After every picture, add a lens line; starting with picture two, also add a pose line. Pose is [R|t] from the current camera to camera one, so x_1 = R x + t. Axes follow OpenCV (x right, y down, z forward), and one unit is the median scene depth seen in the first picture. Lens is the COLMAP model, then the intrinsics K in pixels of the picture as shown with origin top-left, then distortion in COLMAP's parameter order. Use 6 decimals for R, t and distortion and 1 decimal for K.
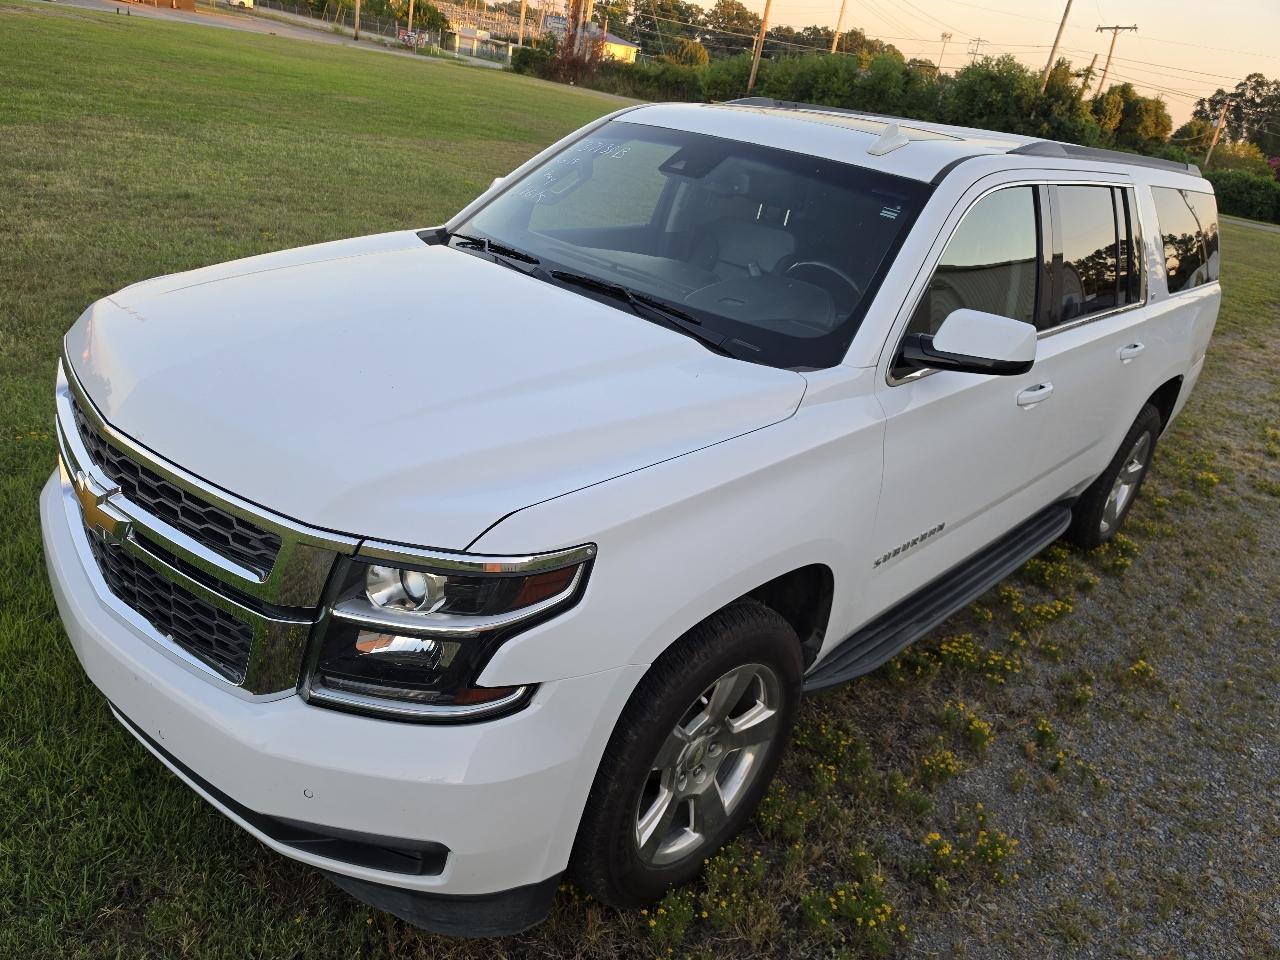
lens RADIAL K [[962.5, 0, 643.3], [0, 962.5, 480.5], [0, 0, 1]] dist [0.004946, 0.000828]
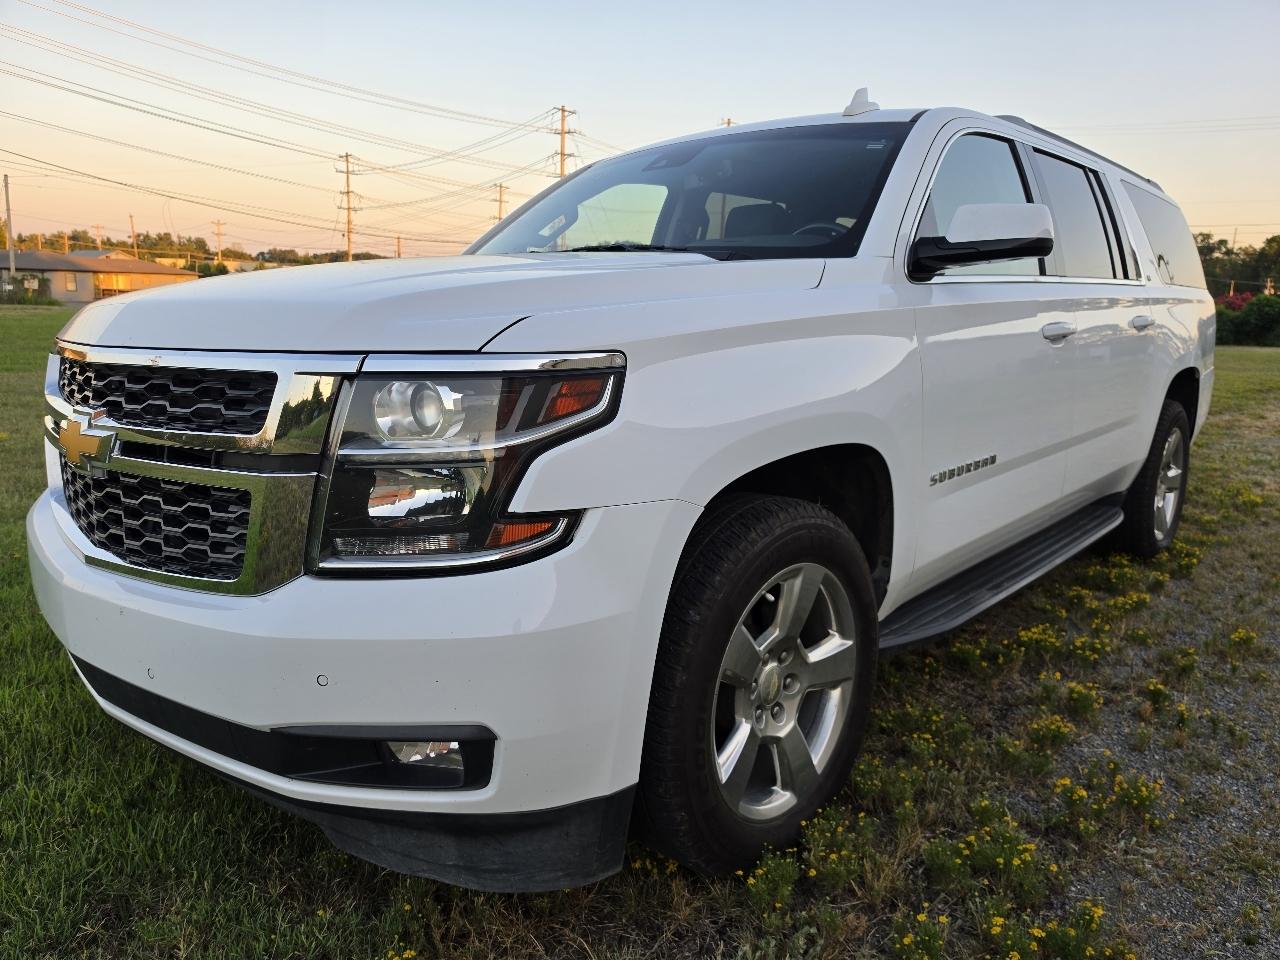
lens RADIAL K [[958.2, 0, 641.8], [0, 958.2, 479.7], [0, 0, 1]] dist [-0.006185, 0.007916]
pose [[0.991335, -0.131280, 0.004480, -0.039443], [0.128345, 0.960779, -0.245829, 0.302665], [0.027968, 0.244274, 0.969303, 0.119113]]
